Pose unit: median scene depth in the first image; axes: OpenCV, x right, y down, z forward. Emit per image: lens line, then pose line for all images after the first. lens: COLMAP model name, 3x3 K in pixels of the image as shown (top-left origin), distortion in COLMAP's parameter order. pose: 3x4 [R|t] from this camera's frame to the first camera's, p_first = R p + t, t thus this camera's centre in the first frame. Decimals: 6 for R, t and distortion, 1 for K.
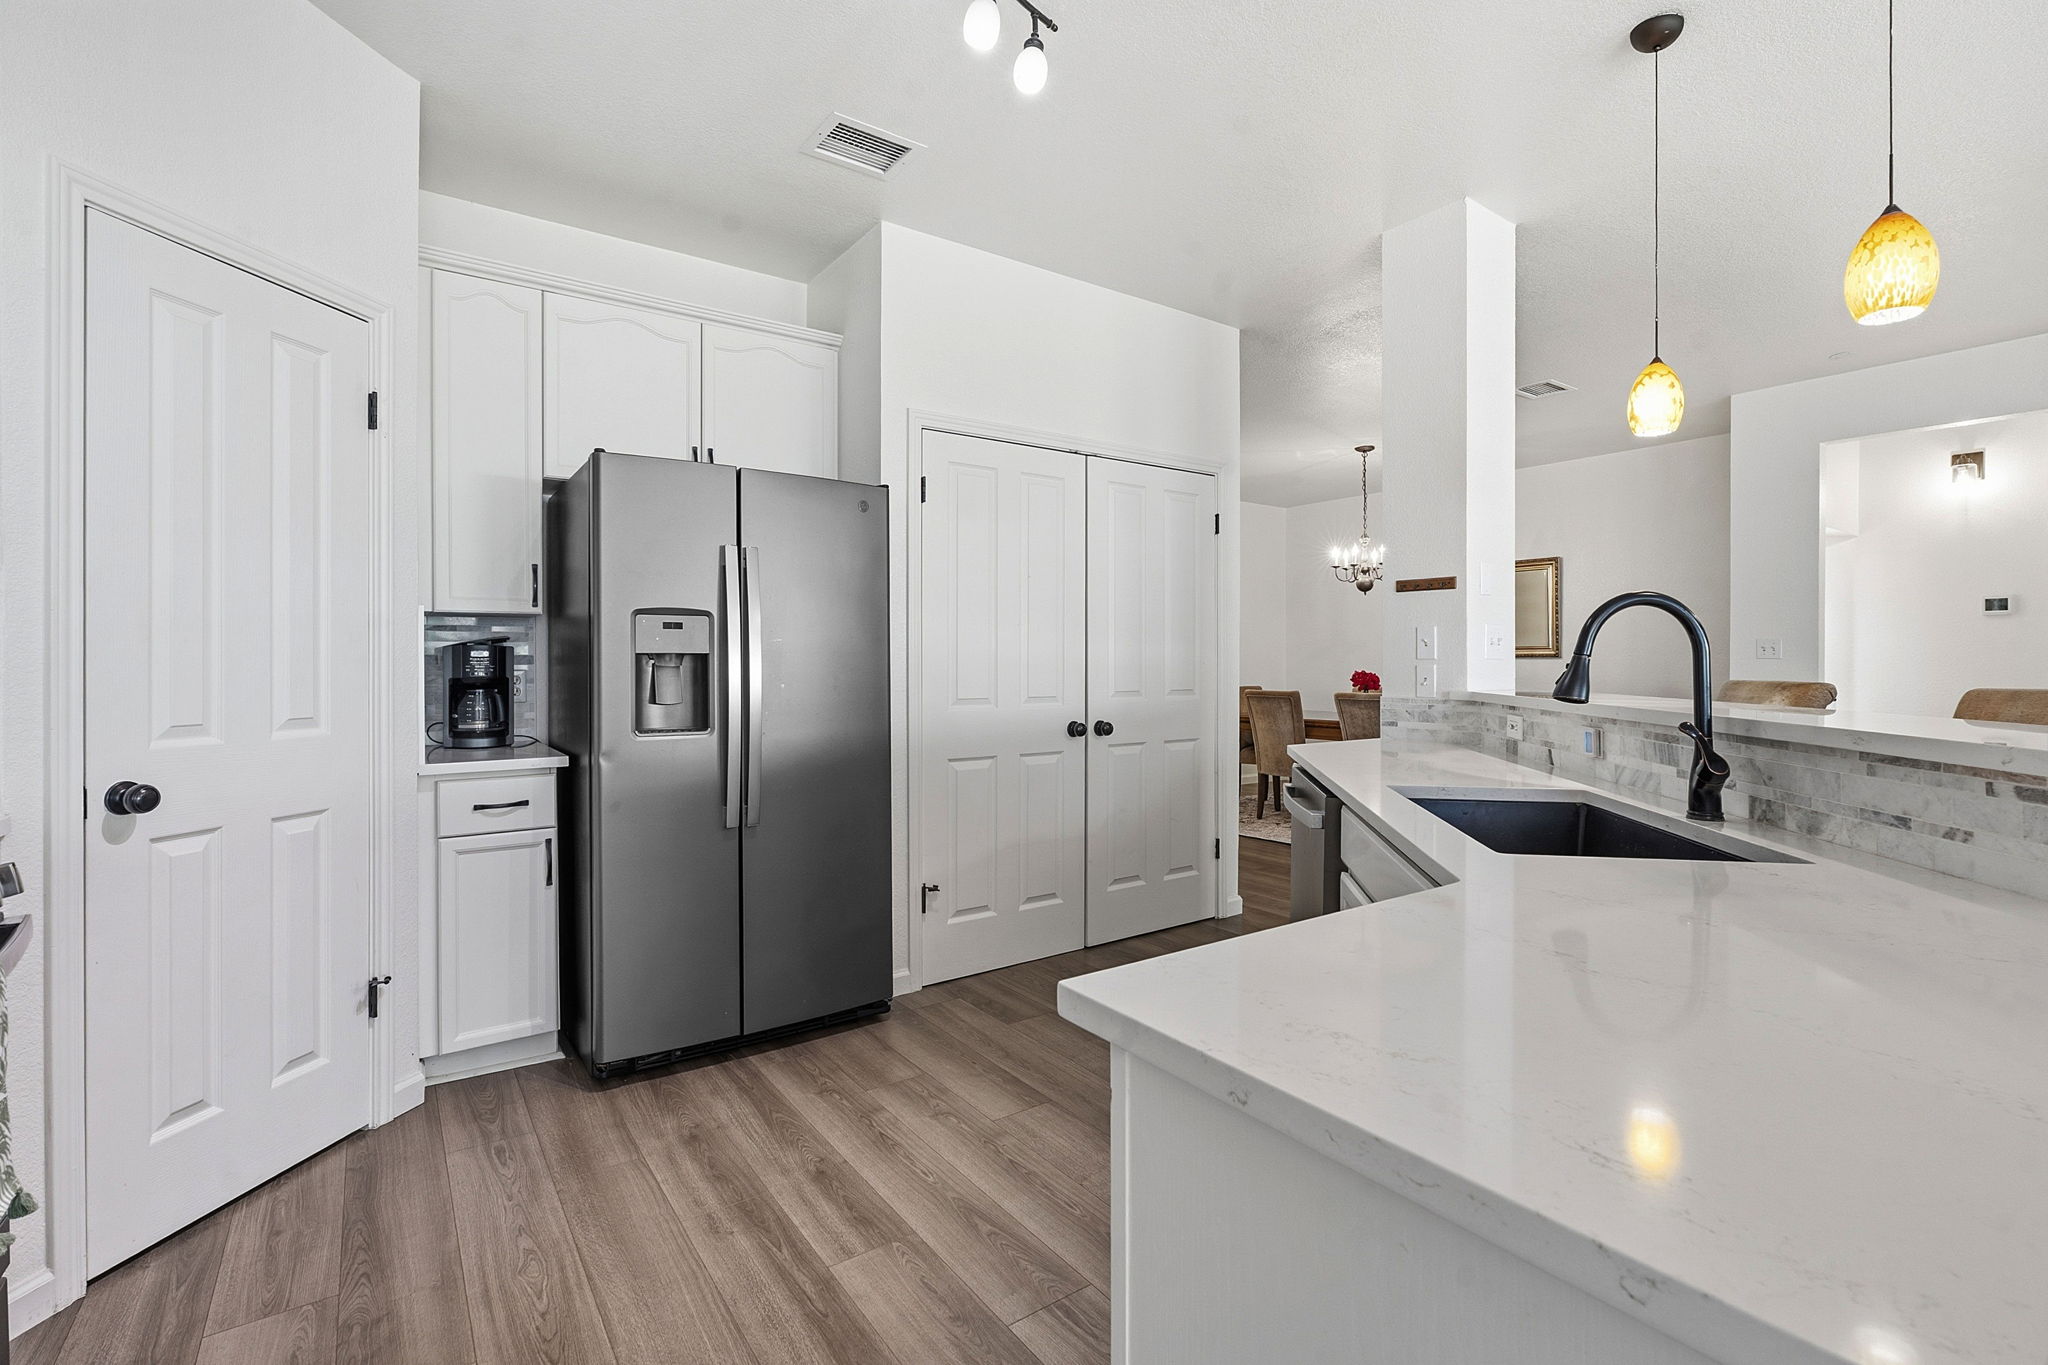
lens RADIAL K [[919.1, 0, 1022.0], [0, 919.1, 663.5], [0, 0, 1]] dist [-0.007016, 0.000728]
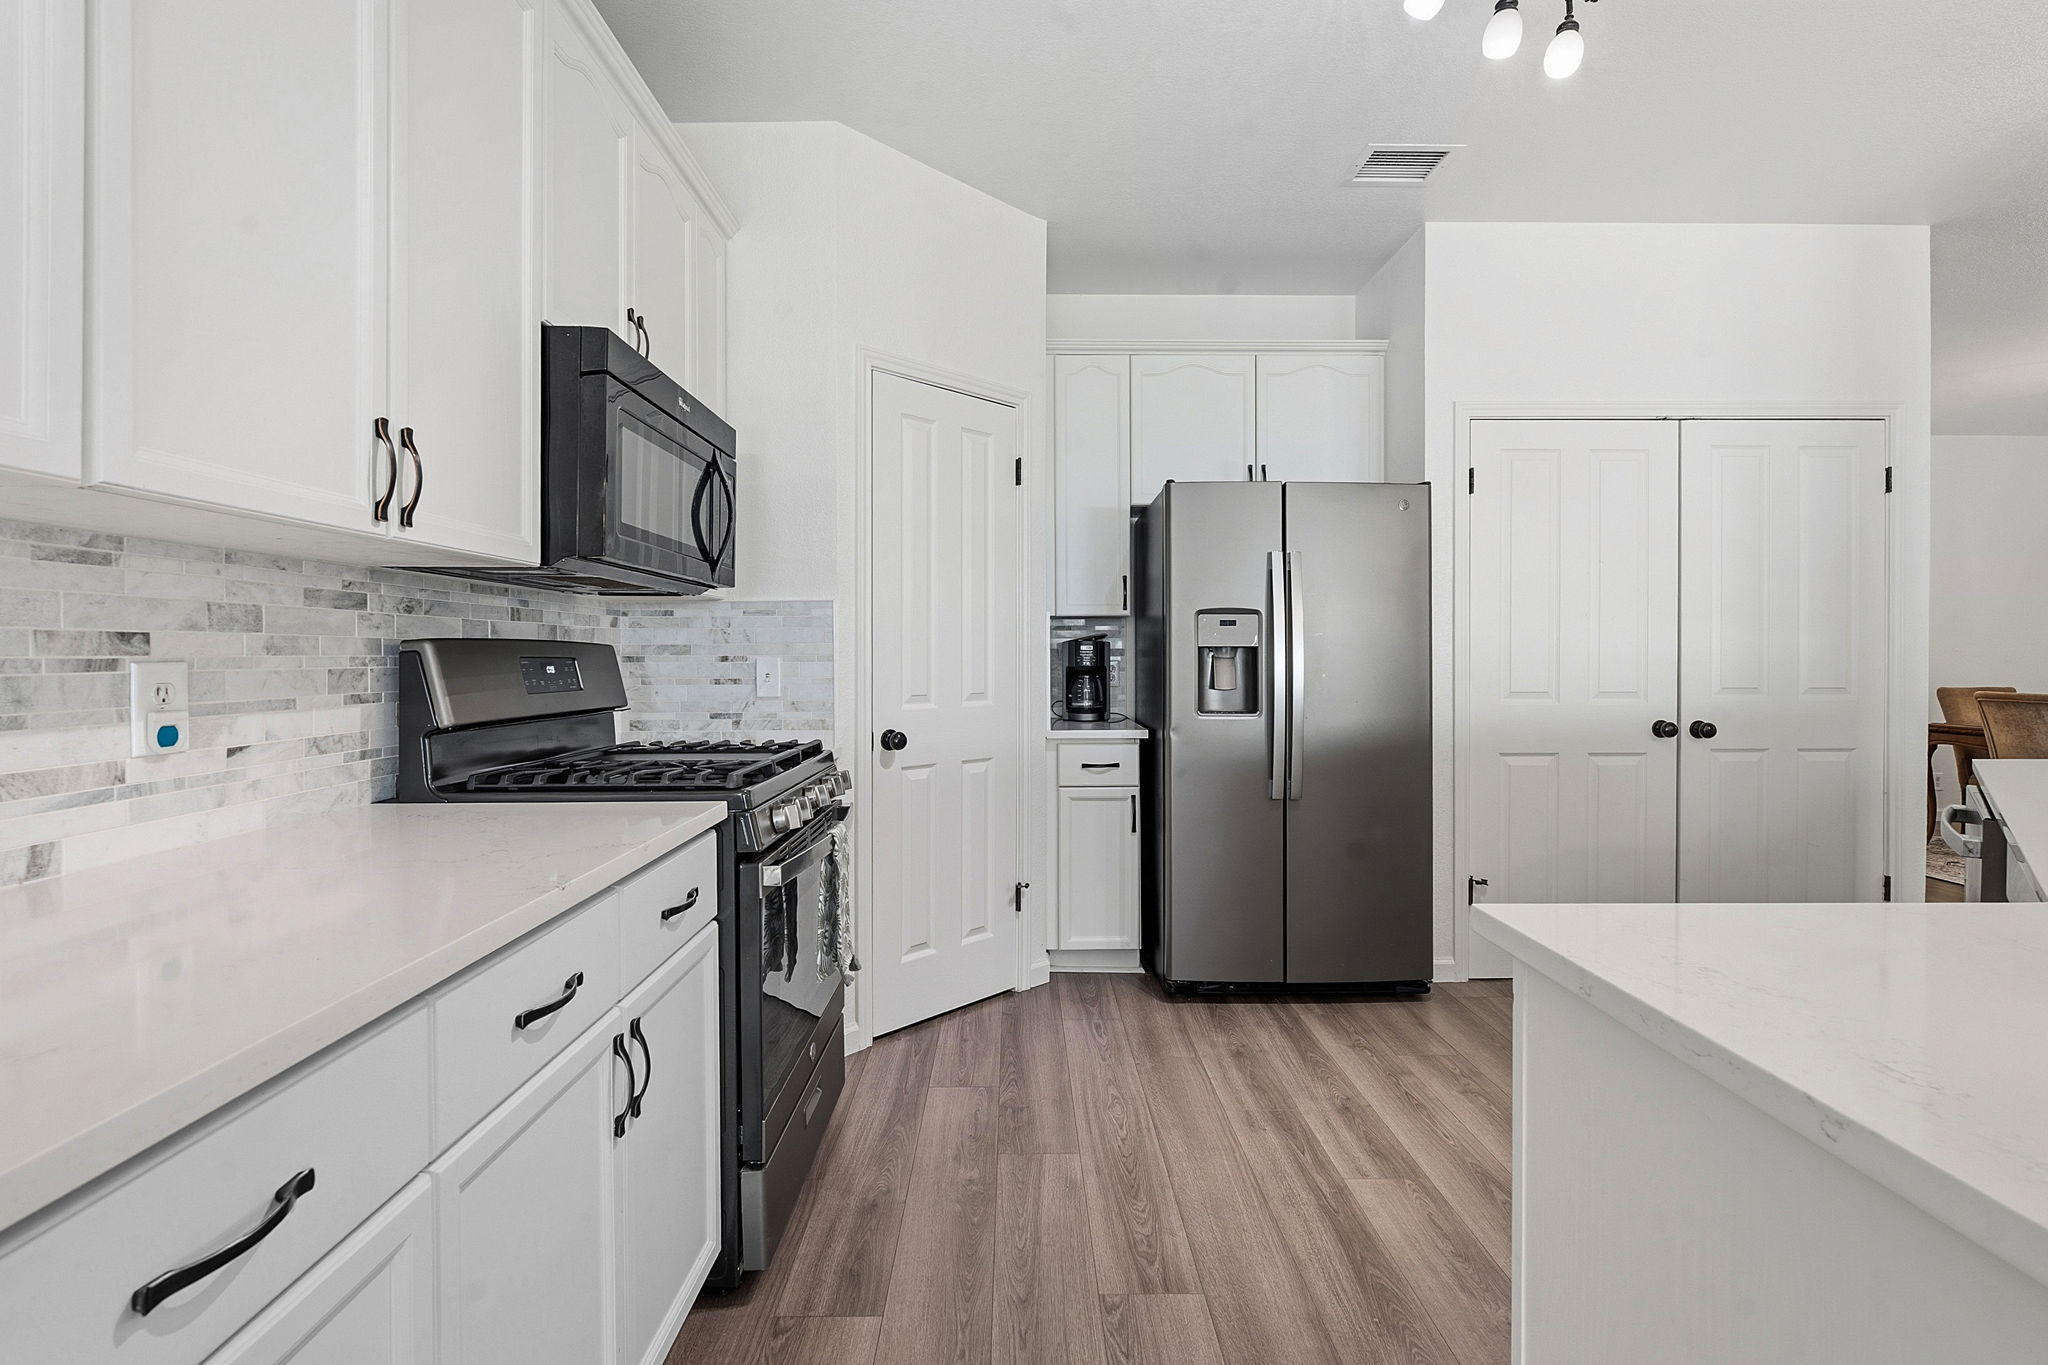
lens RADIAL K [[919.1, 0, 1022.0], [0, 919.1, 663.5], [0, 0, 1]] dist [-0.007016, 0.000728]
pose [[0.820408, 0.004642, -0.571760, 0.076772], [-0.000512, 0.999973, 0.007384, 0.002217], [0.571778, -0.005765, 0.820388, -0.117369]]
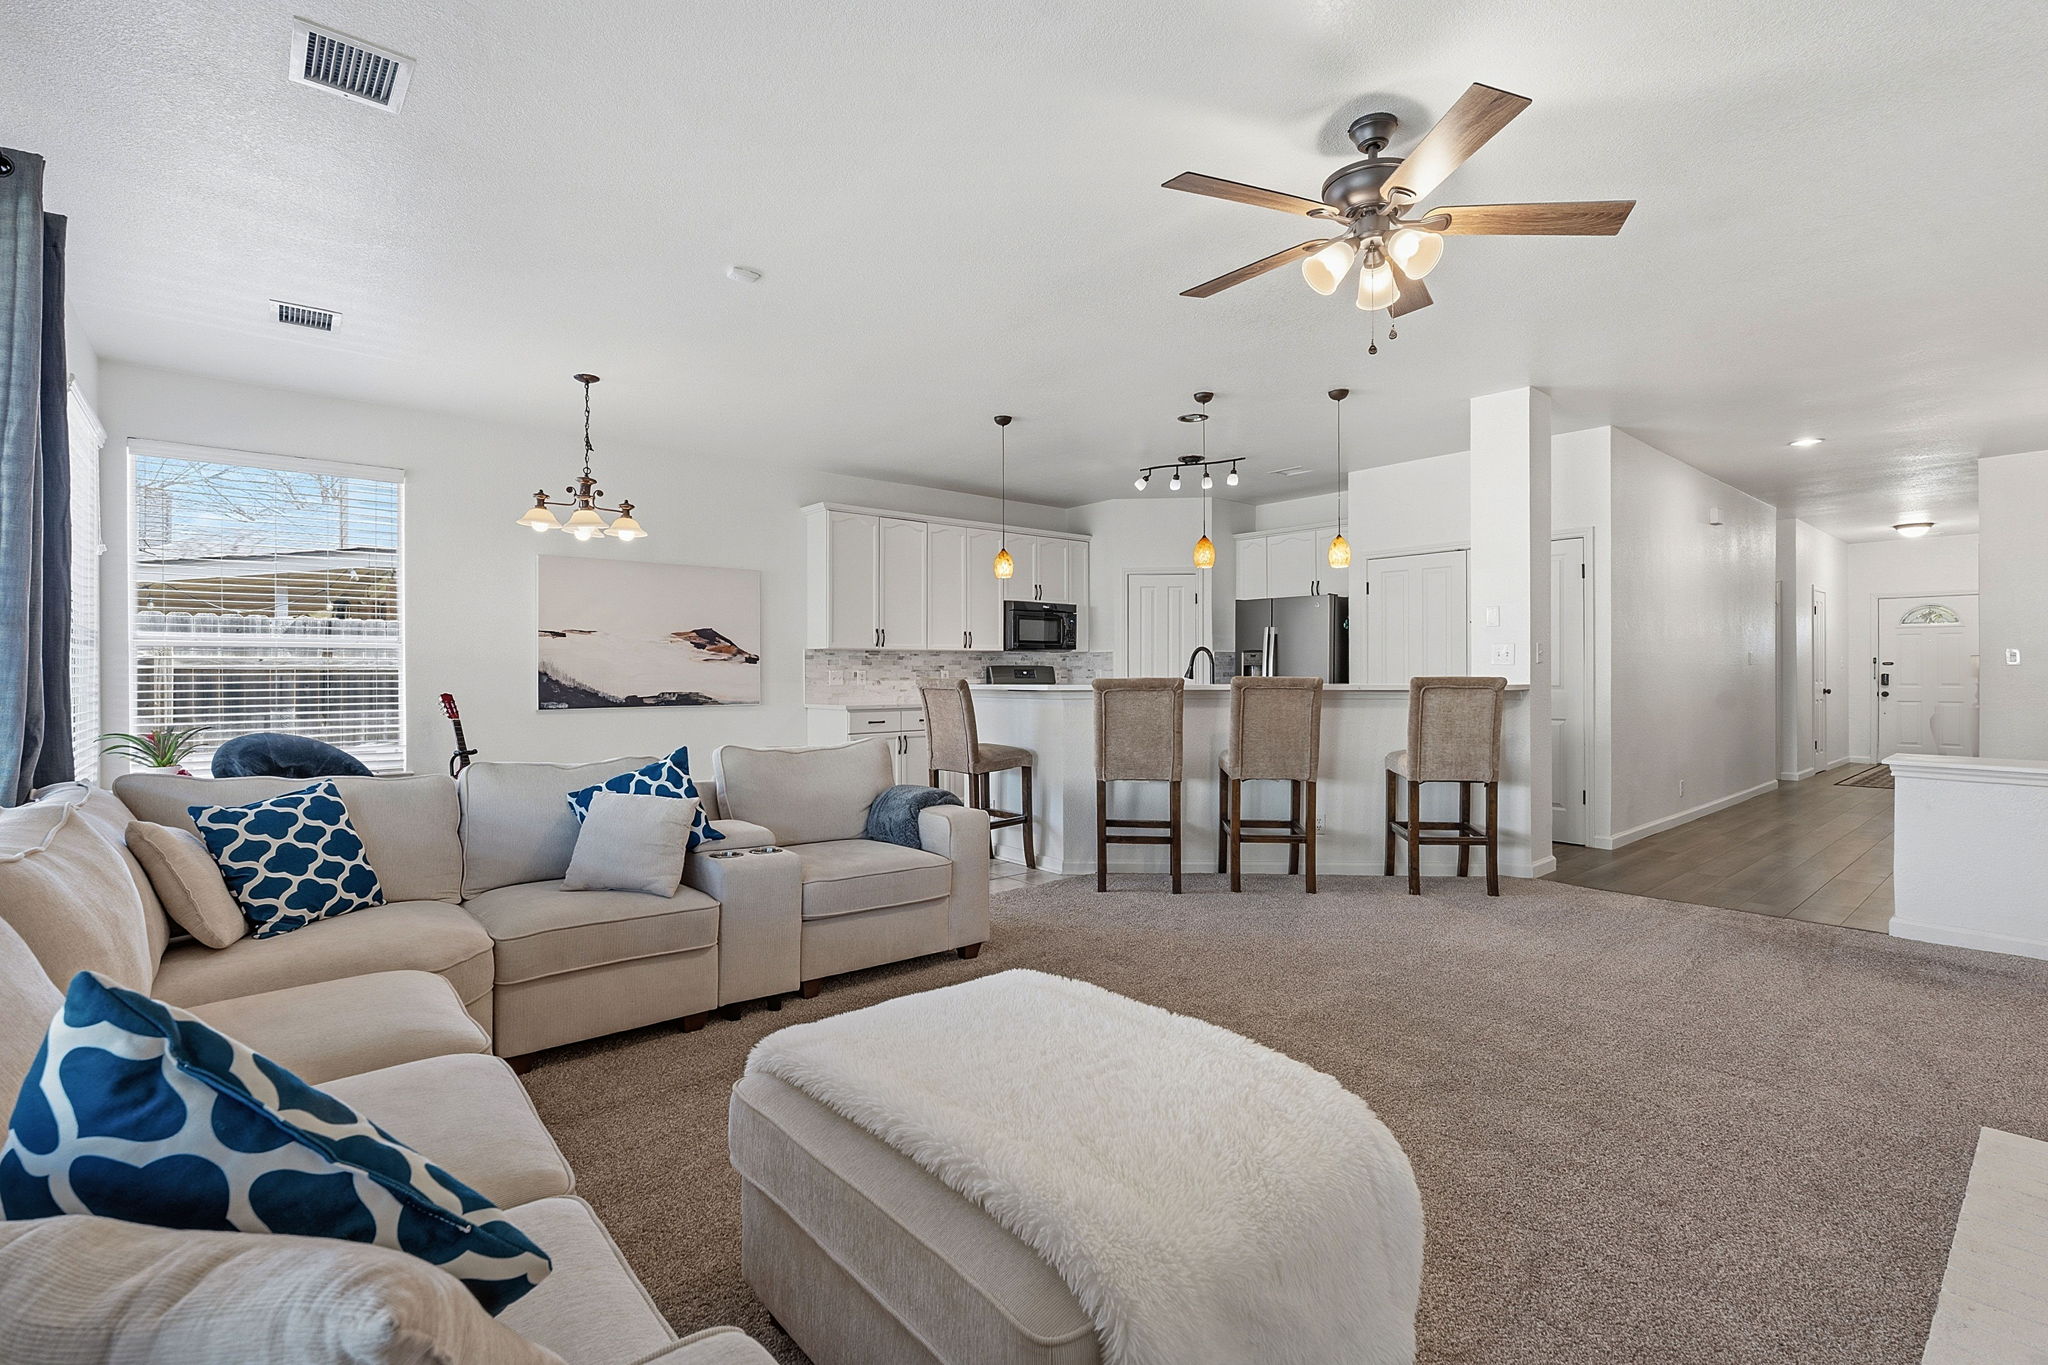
lens RADIAL K [[919.1, 0, 1022.0], [0, 919.1, 663.5], [0, 0, 1]] dist [-0.007016, 0.000728]
pose [[0.082262, -0.008223, -0.996577, 2.482968], [-0.000500, 0.999965, -0.008292, 0.008105], [0.996611, 0.001181, 0.082255, 0.017936]]
